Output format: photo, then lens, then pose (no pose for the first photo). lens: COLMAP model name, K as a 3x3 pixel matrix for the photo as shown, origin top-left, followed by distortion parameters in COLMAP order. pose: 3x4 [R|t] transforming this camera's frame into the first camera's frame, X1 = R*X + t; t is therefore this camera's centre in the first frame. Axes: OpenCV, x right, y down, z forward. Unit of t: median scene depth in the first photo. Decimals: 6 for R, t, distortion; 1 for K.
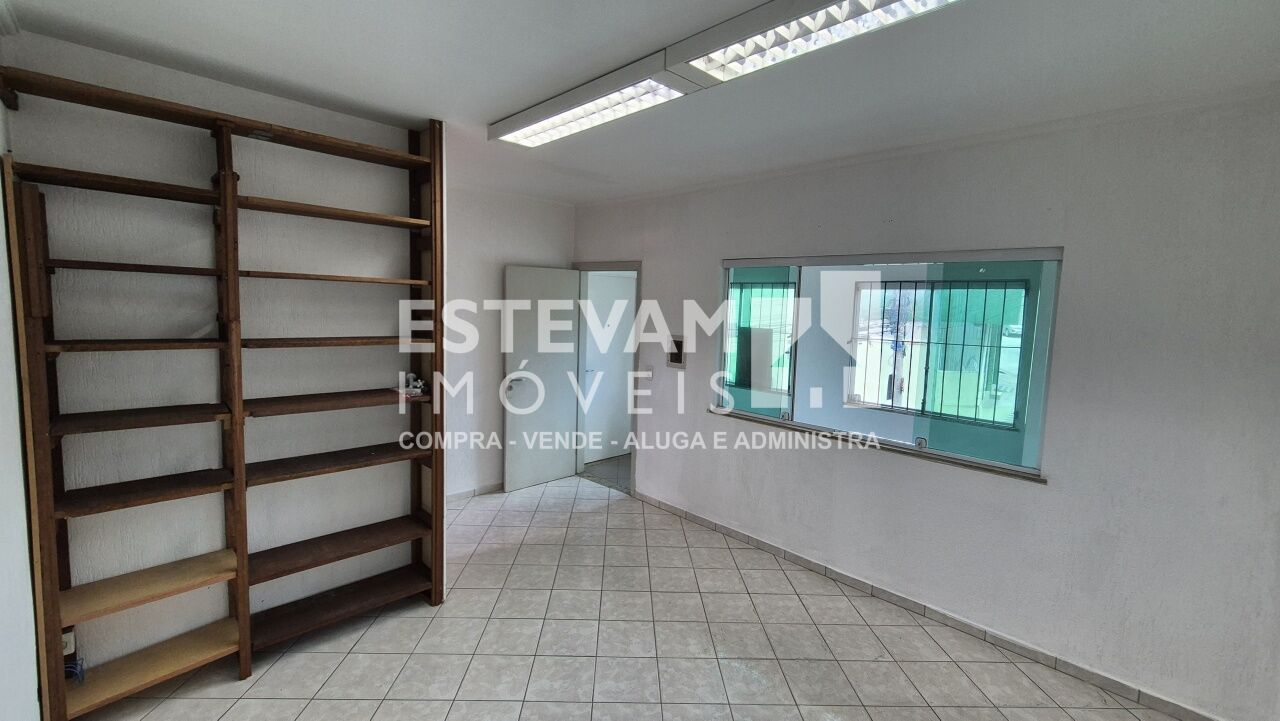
lens RADIAL K [[525.2, 0, 642.2], [0, 525.2, 353.4], [0, 0, 1]] dist [0.001925, -0.000917]
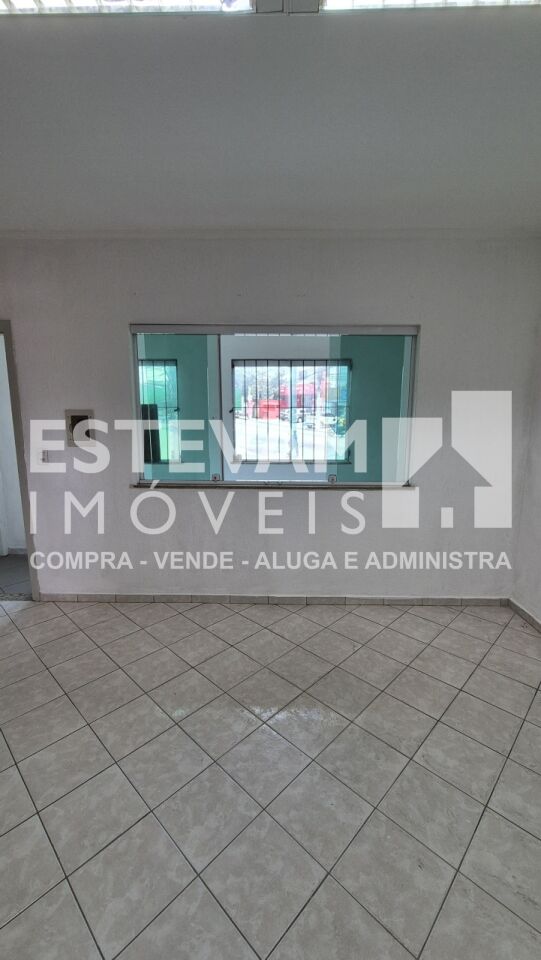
lens RADIAL K [[394.0, 0, 274.5], [0, 394.0, 478.9], [0, 0, 1]] dist [0.008477, -0.001354]
pose [[0.716108, -0.152131, 0.681209, -0.276834], [0.085055, 0.987705, 0.131167, 0.035092], [-0.692788, -0.035989, 0.720243, 0.469441]]
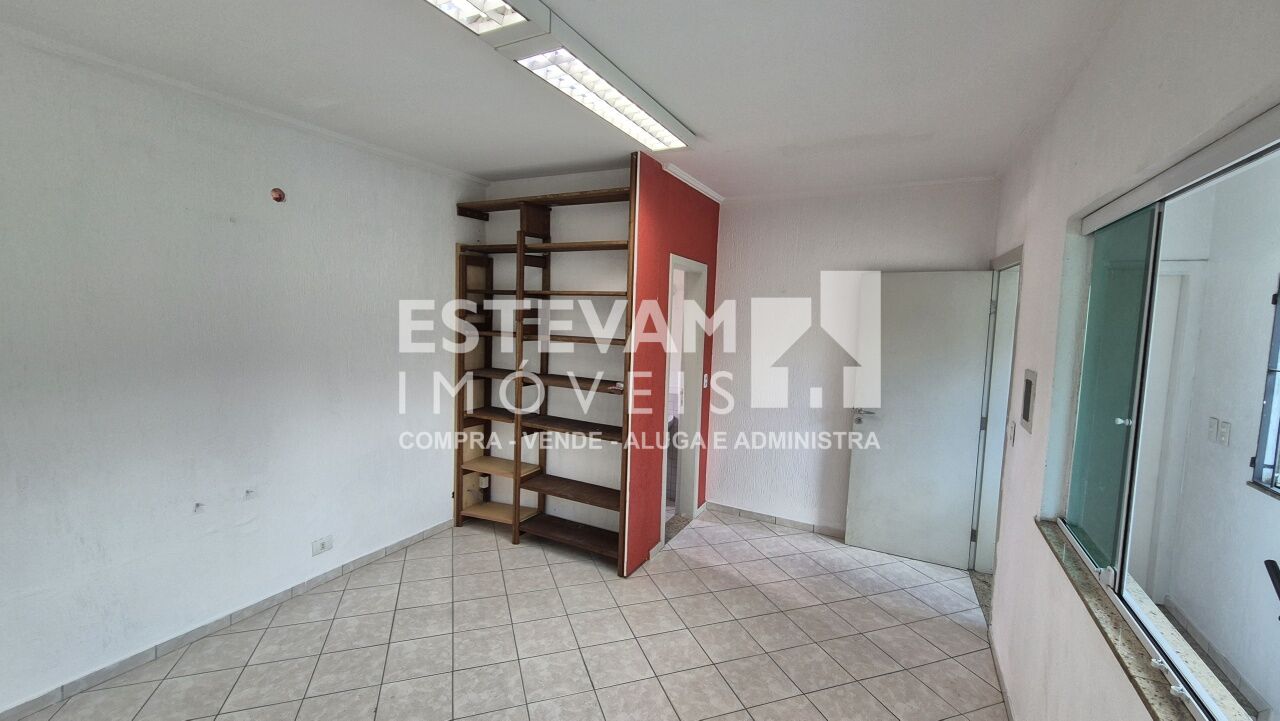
lens RADIAL K [[525.2, 0, 633.5], [0, 525.2, 354.5], [0, 0, 1]] dist [0.001925, -0.000917]
pose [[0.296901, 0.056959, -0.953208, 0.764684], [-0.109458, 0.993670, 0.025284, -0.033906], [0.948614, 0.096829, 0.301256, 0.724316]]
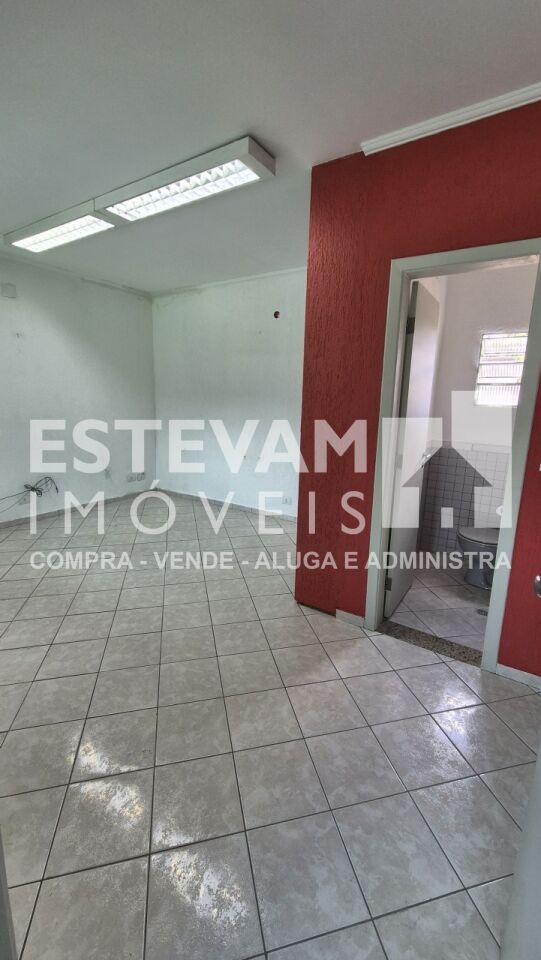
lens RADIAL K [[394.0, 0, 273.0], [0, 394.0, 476.2], [0, 0, 1]] dist [0.008477, -0.001354]
pose [[-0.977109, -0.015347, -0.212183, -0.145756], [-0.074830, 0.958450, 0.275271, -0.060197], [0.199143, 0.284848, -0.937659, 2.017584]]
